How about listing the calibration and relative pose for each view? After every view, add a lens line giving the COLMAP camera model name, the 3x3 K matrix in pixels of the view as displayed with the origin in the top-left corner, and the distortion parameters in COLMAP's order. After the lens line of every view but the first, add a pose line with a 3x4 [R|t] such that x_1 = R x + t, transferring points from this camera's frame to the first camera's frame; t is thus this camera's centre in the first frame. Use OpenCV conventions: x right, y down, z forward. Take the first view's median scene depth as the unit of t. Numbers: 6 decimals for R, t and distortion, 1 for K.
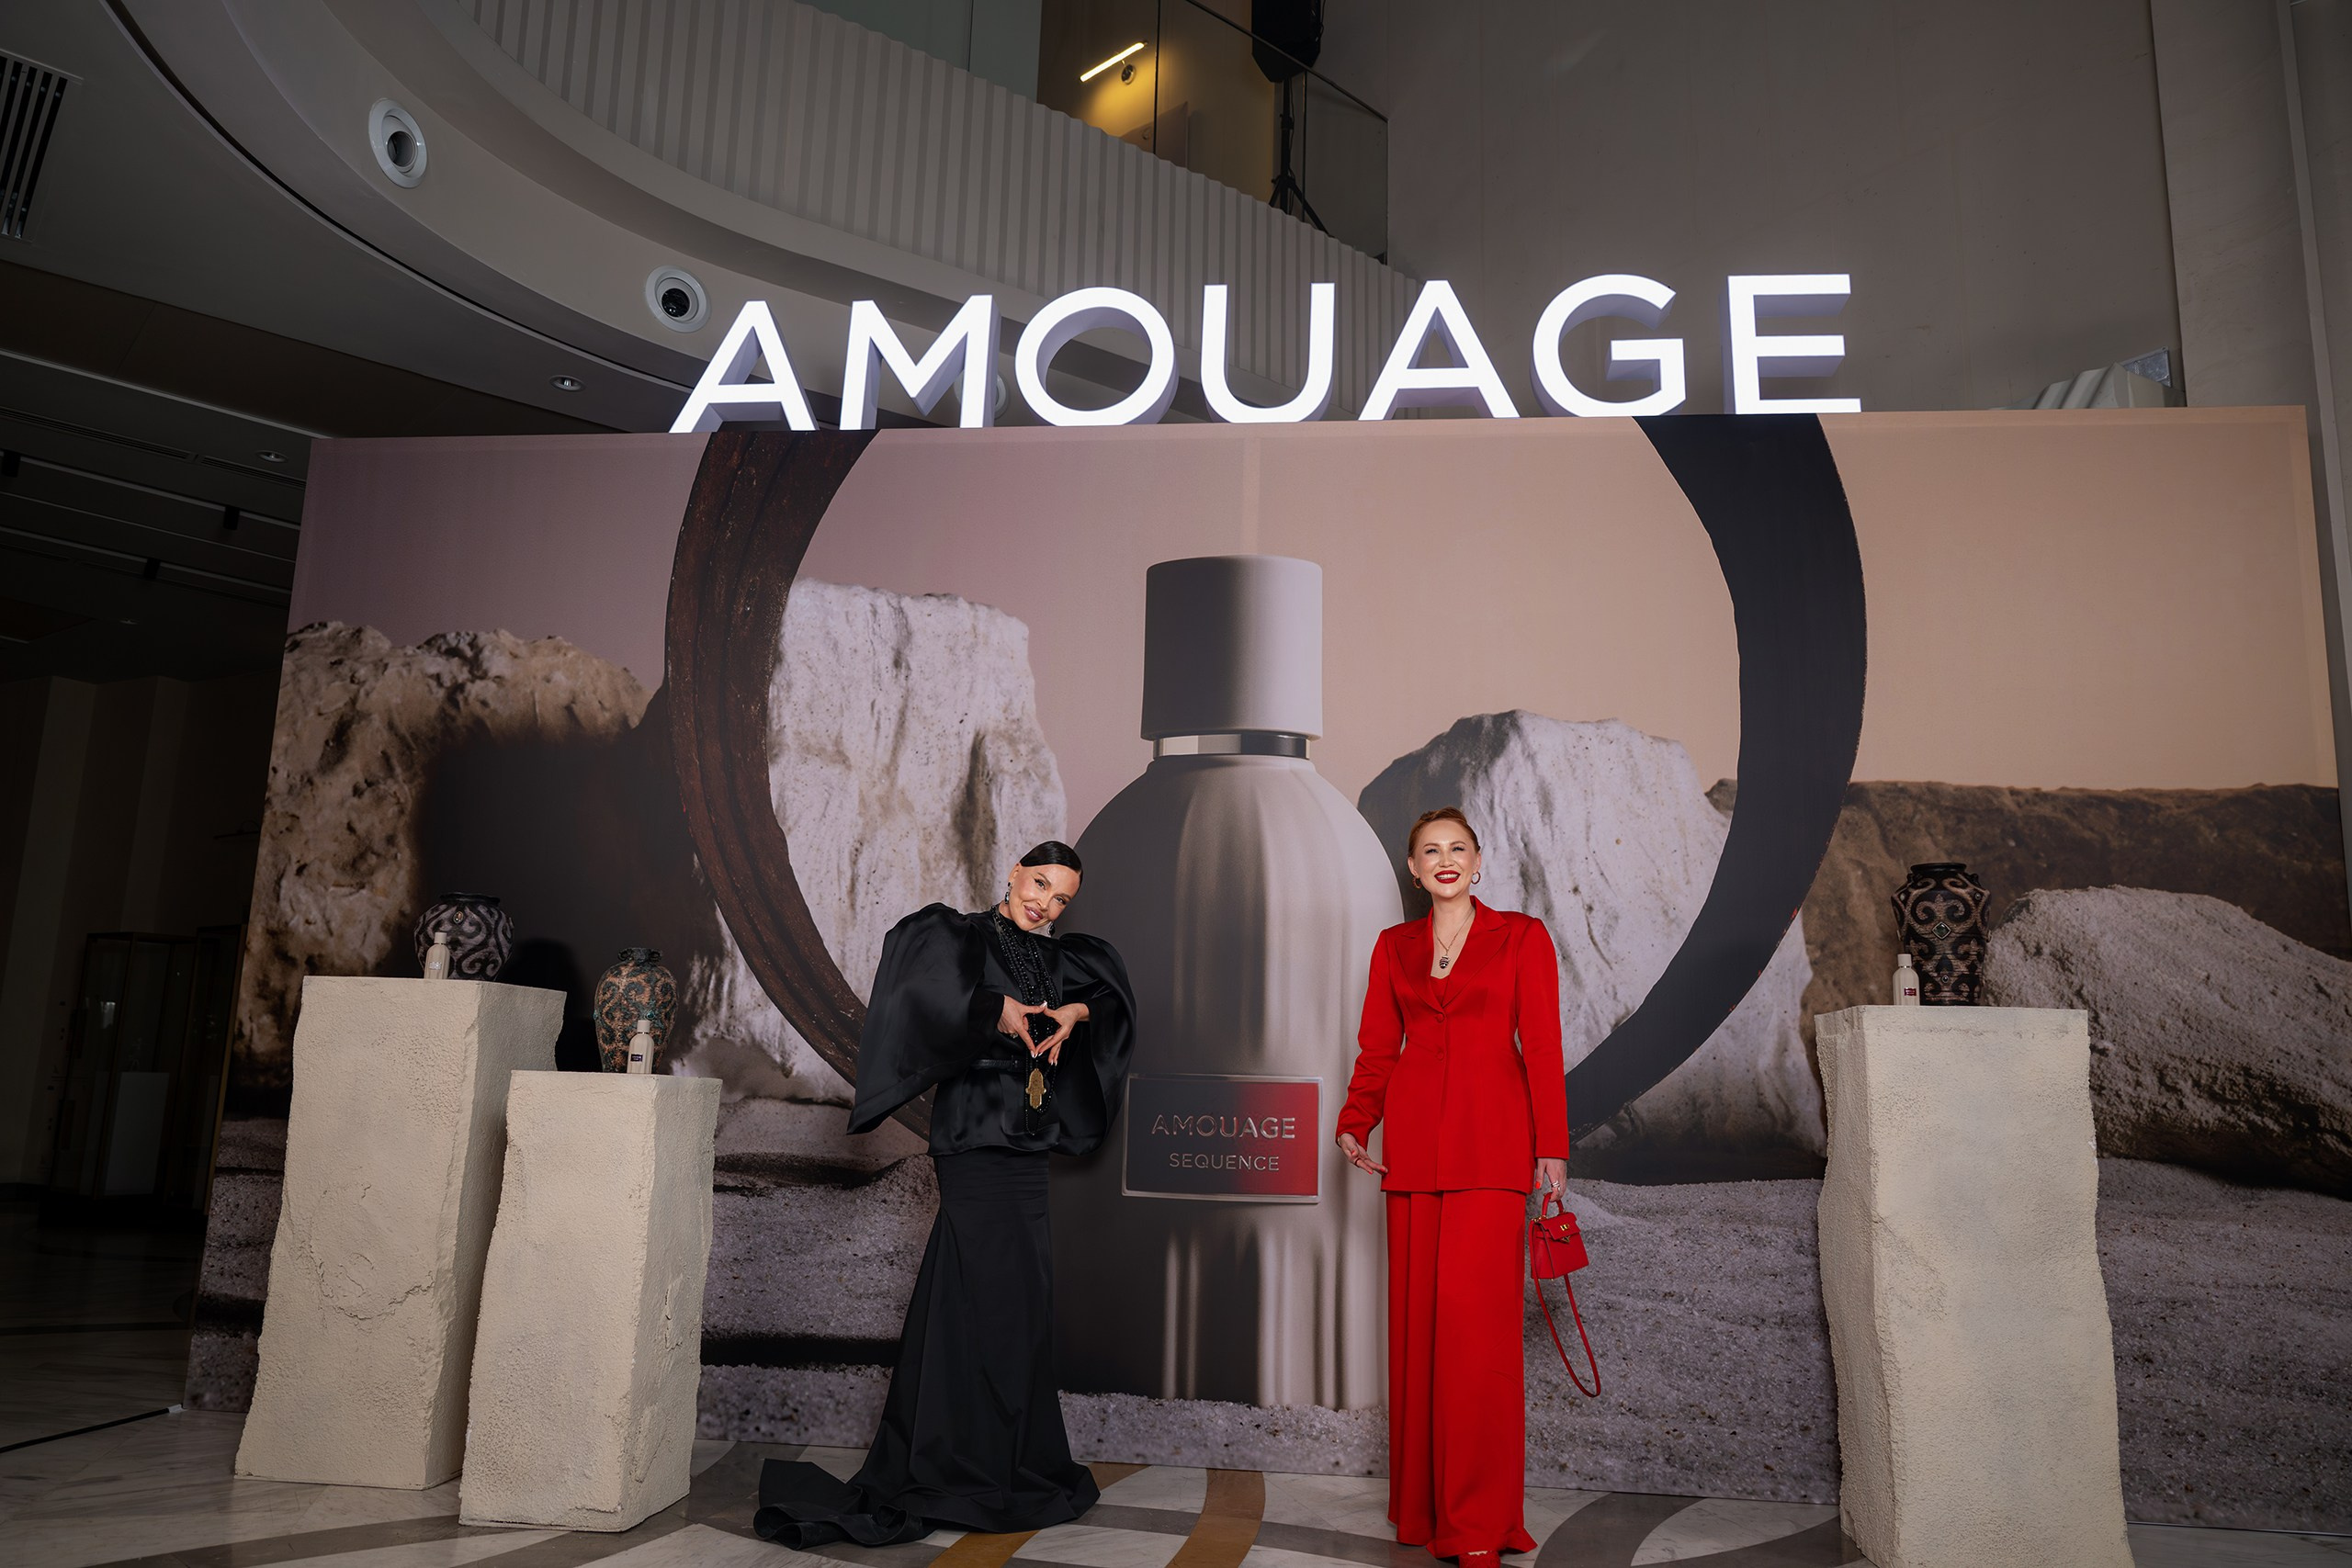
lens RADIAL K [[1580.6, 0, 1173.6], [0, 1580.6, 794.1], [0, 0, 1]] dist [-0.001035, 0.005174]
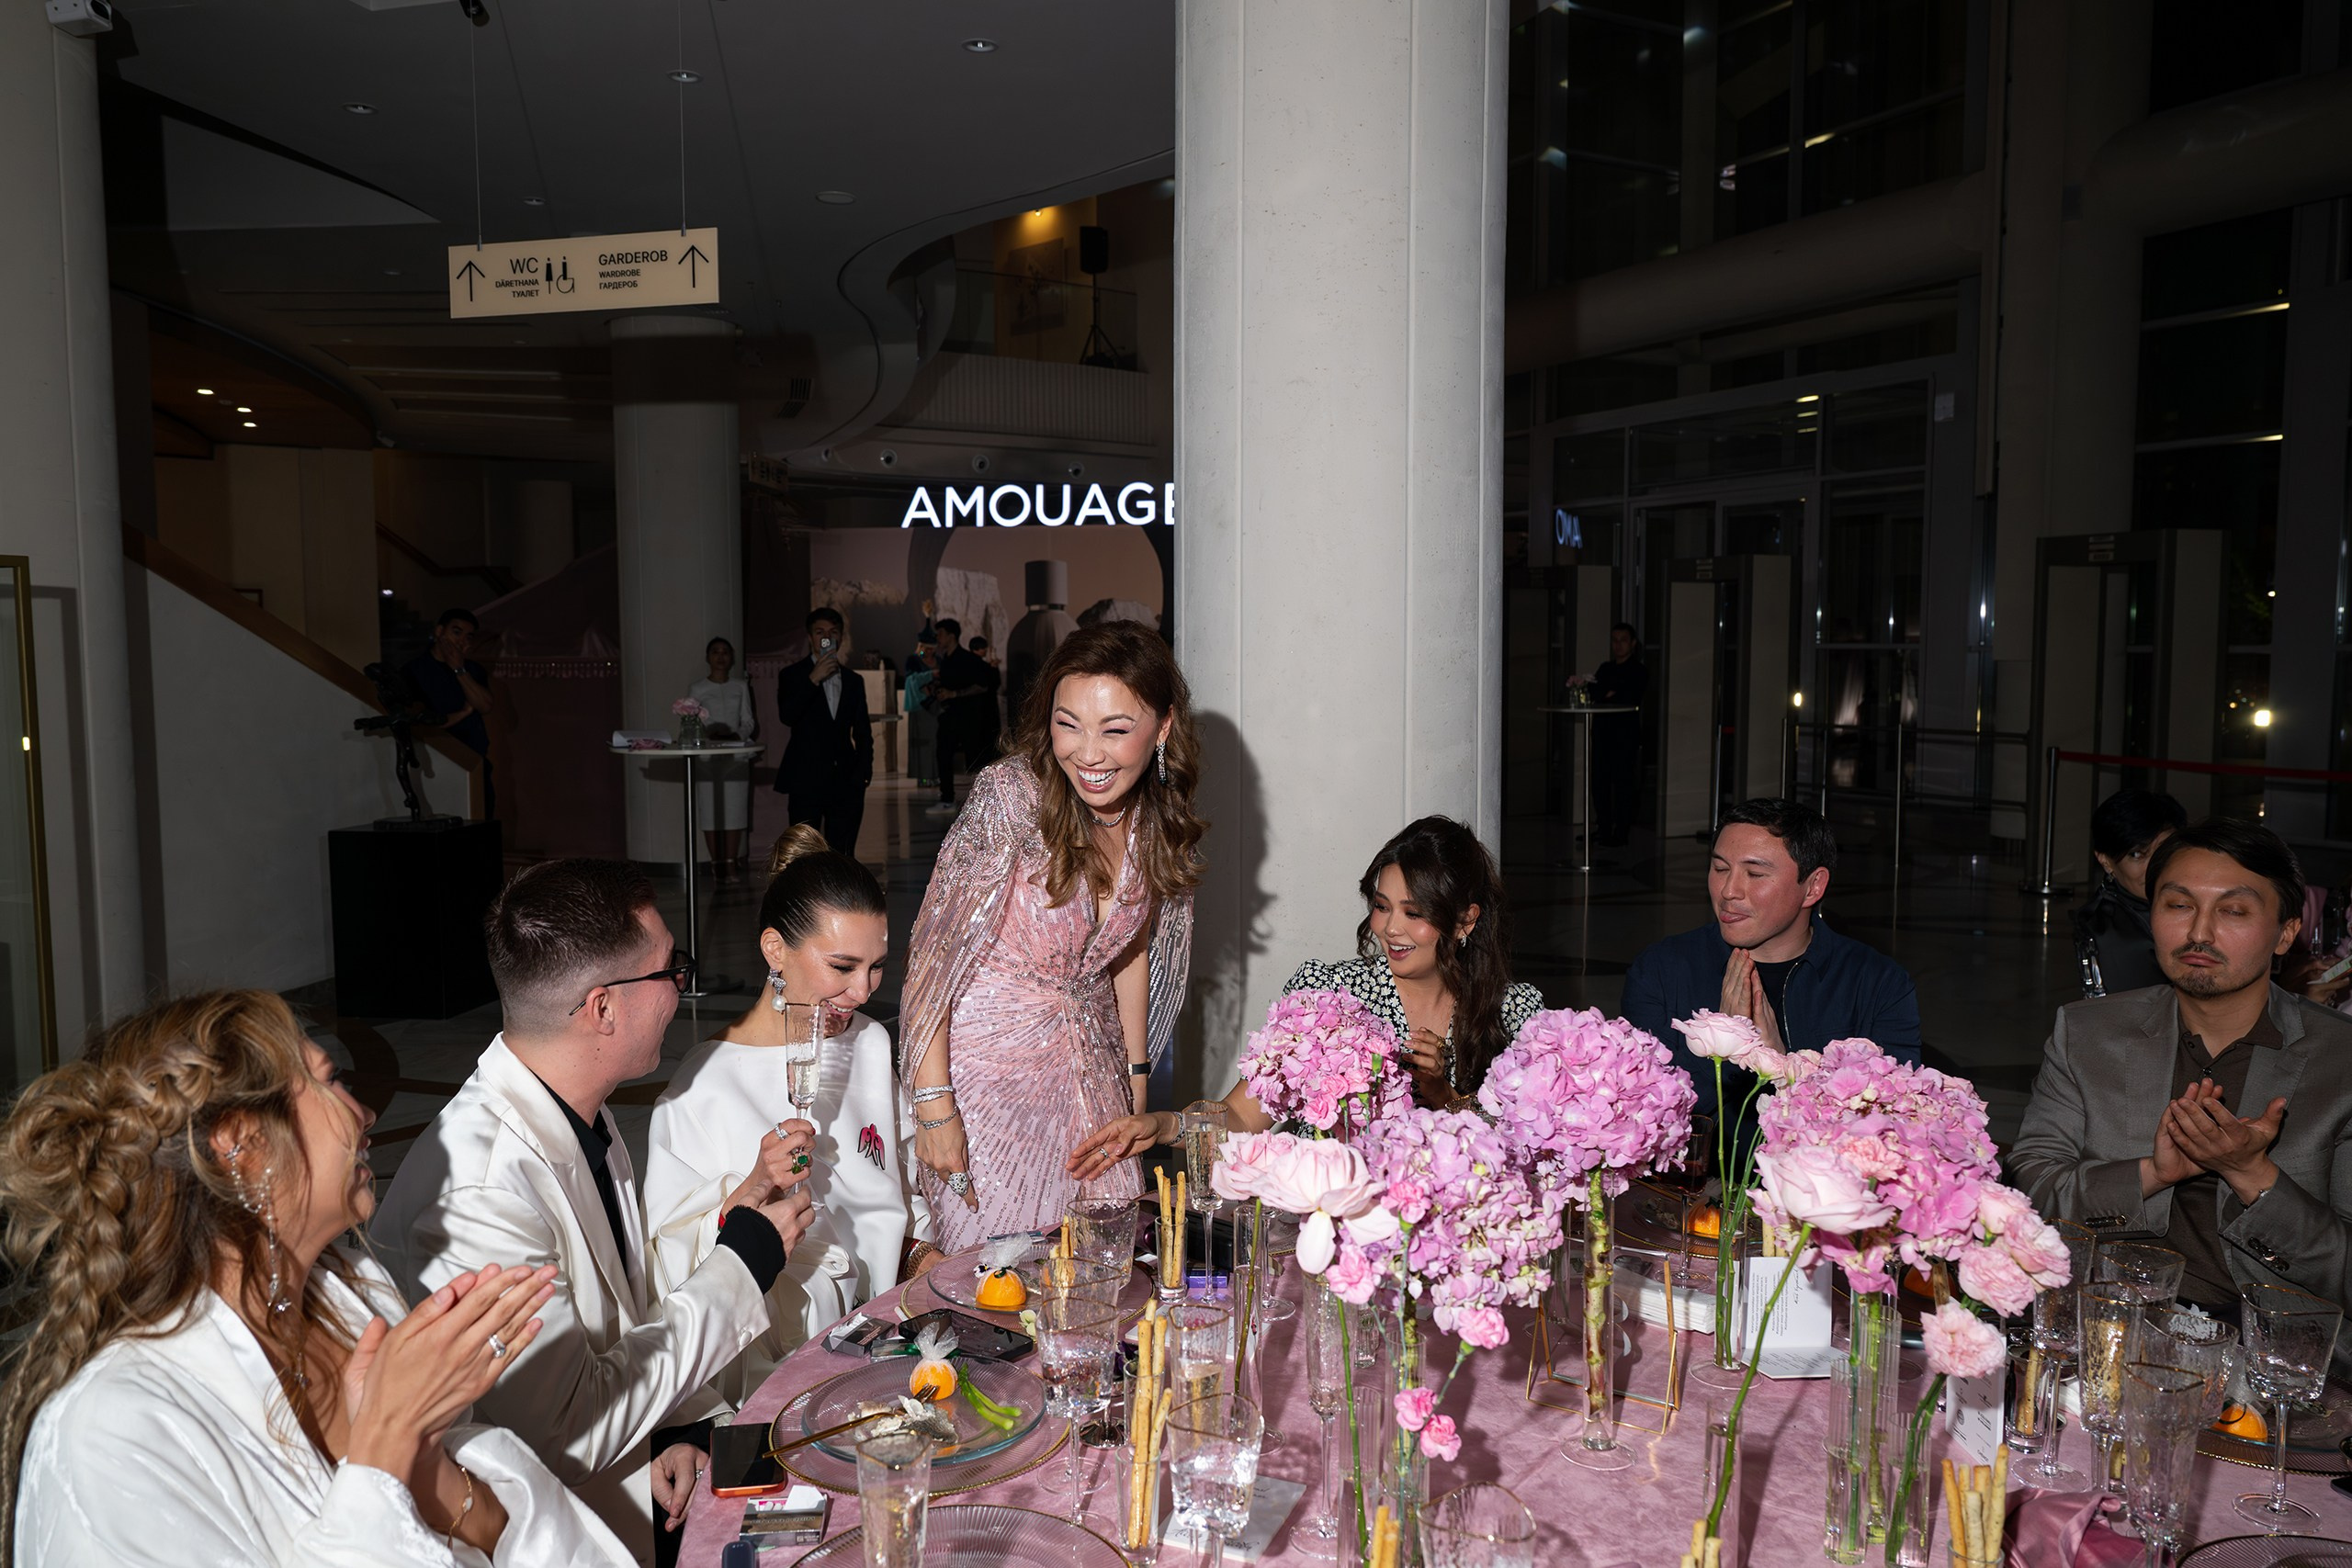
lens RADIAL K [[1706.9, 0, 1187.3], [0, 1706.9, 778.0], [0, 0, 1]] dist [0.000490, 0.003398]
pose [[0.999228, -0.030045, -0.025296, 0.510566], [0.035566, 0.965434, 0.258210, -0.750324], [0.016663, -0.258910, 0.965758, -3.489643]]
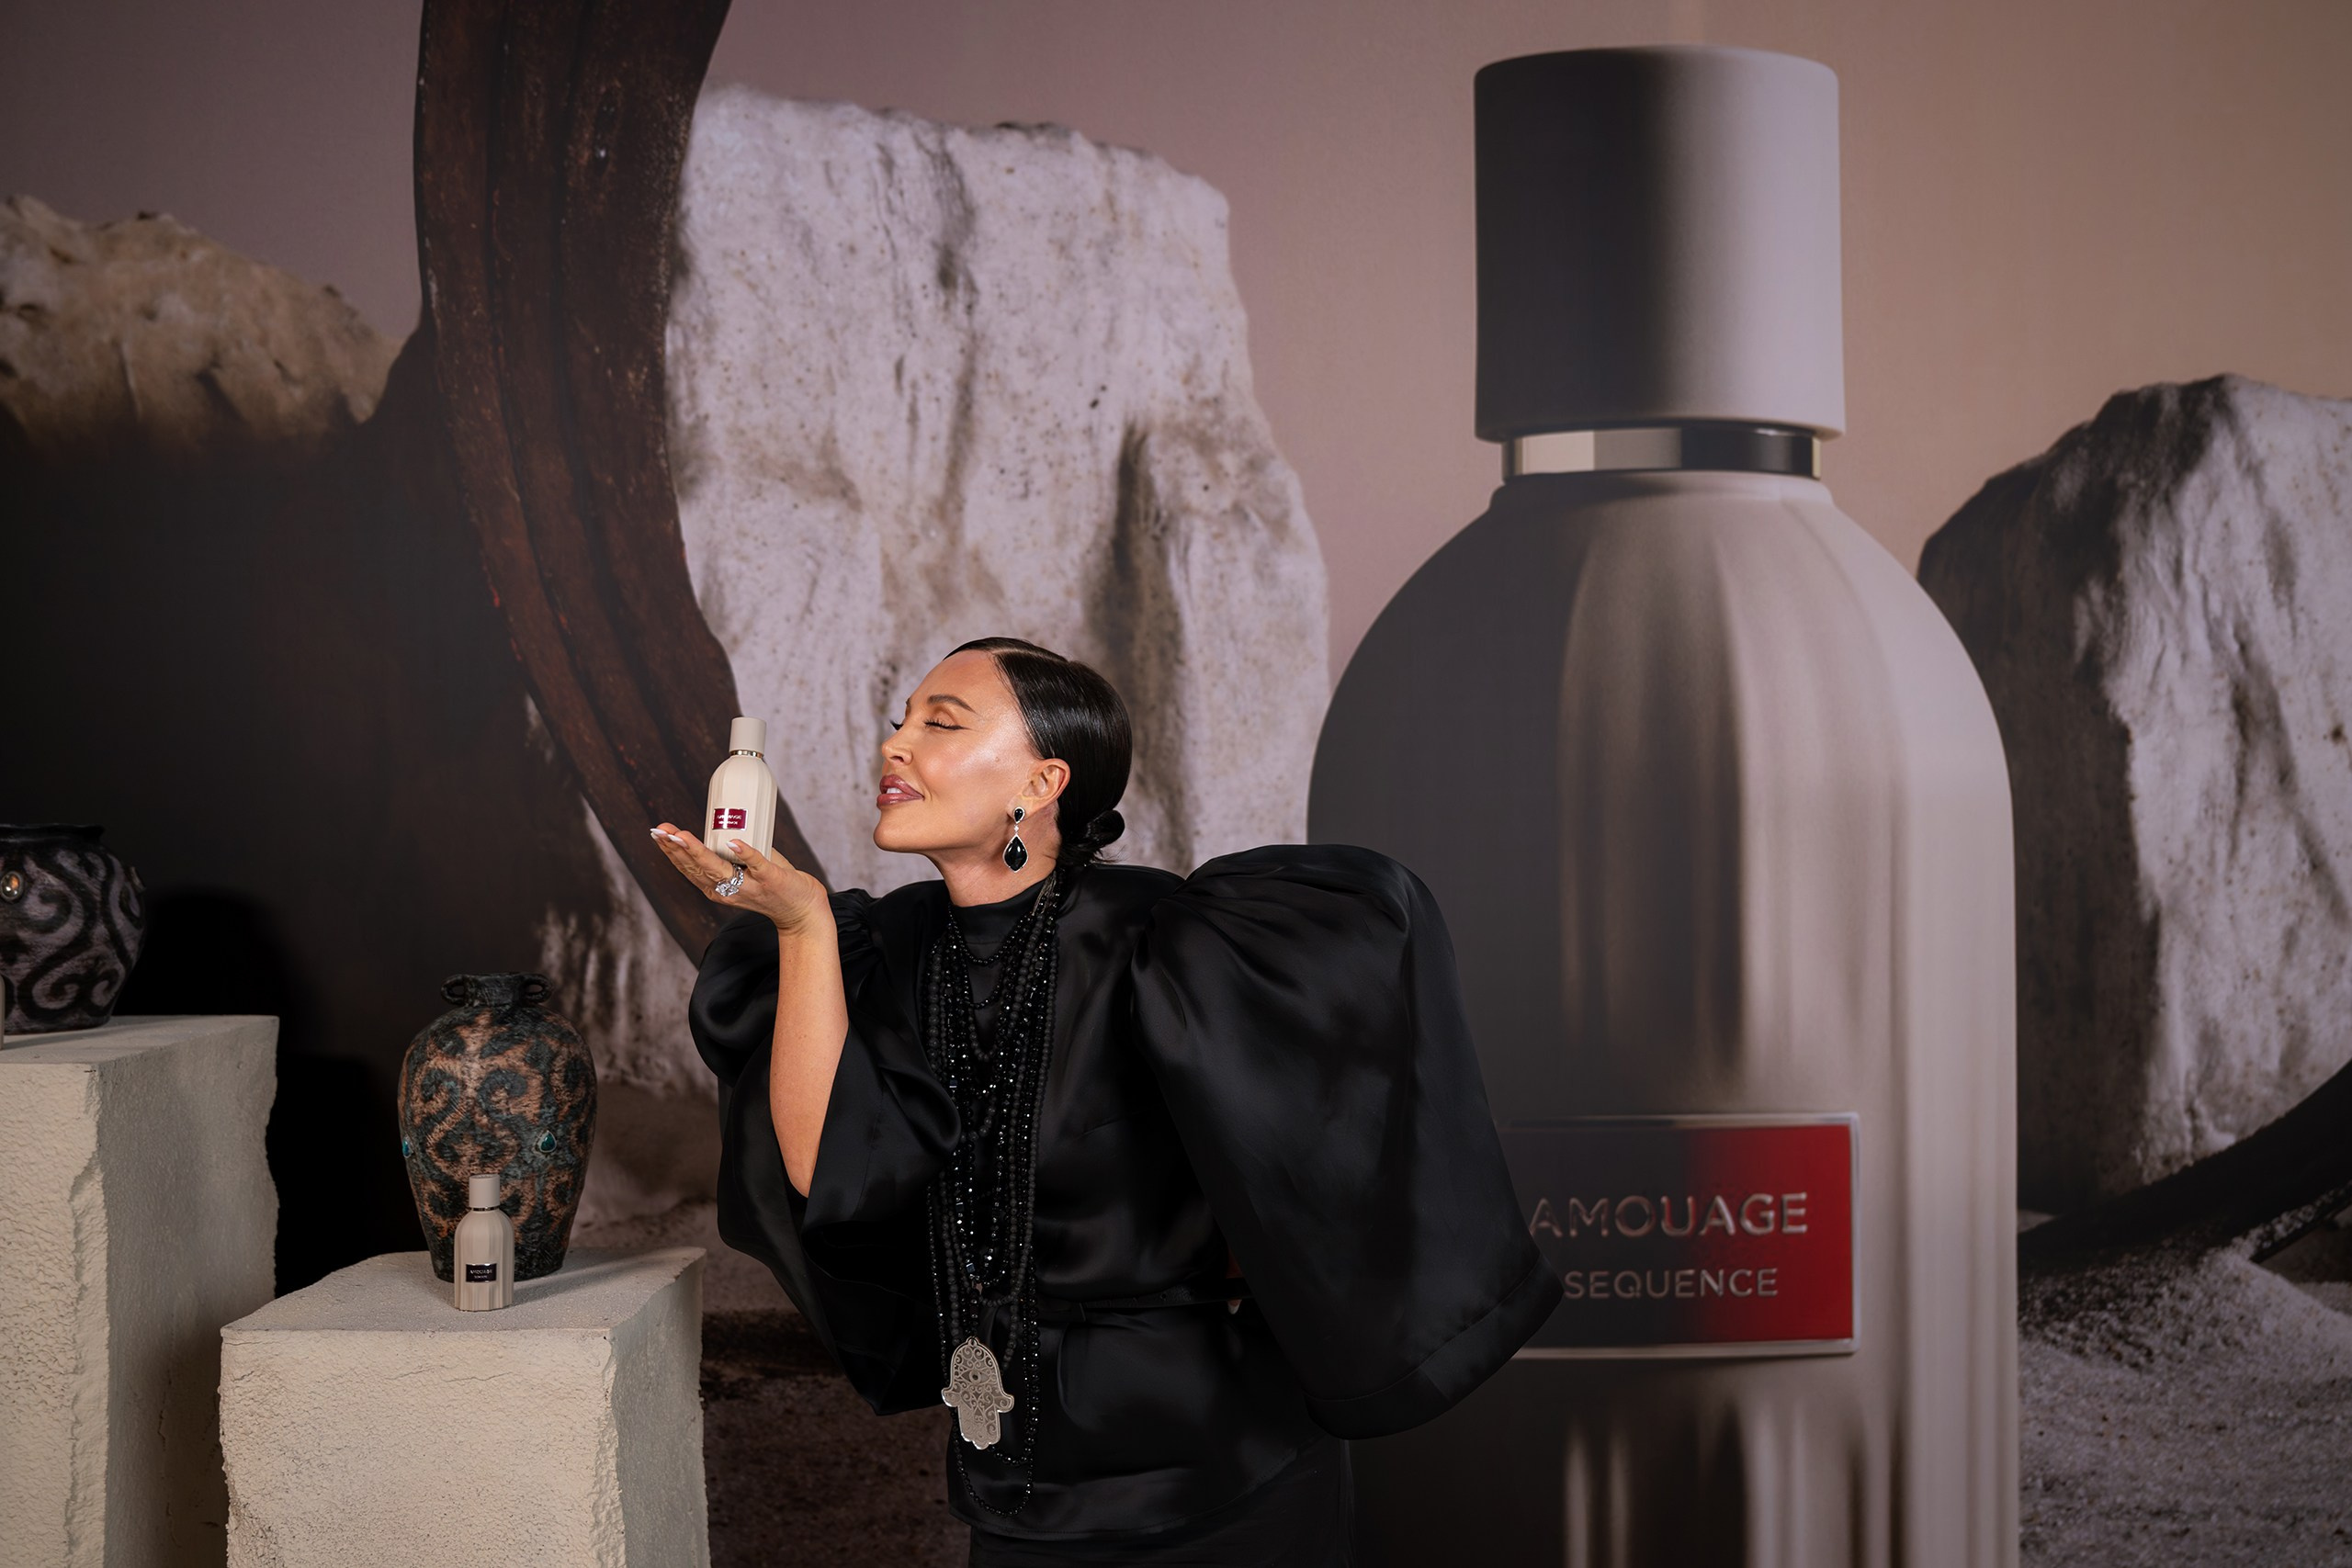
lens RADIAL K [[1935.8, 0, 1165.3], [0, 1935.8, 792.0], [0, 0, 1]] dist [-0.000187, 0.002694]
pose [[0.989598, -0.034896, 0.139565, -0.201982], [0.010298, 0.984829, 0.173221, -0.032369], [-0.143492, -0.169982, 0.974944, 0.420199]]
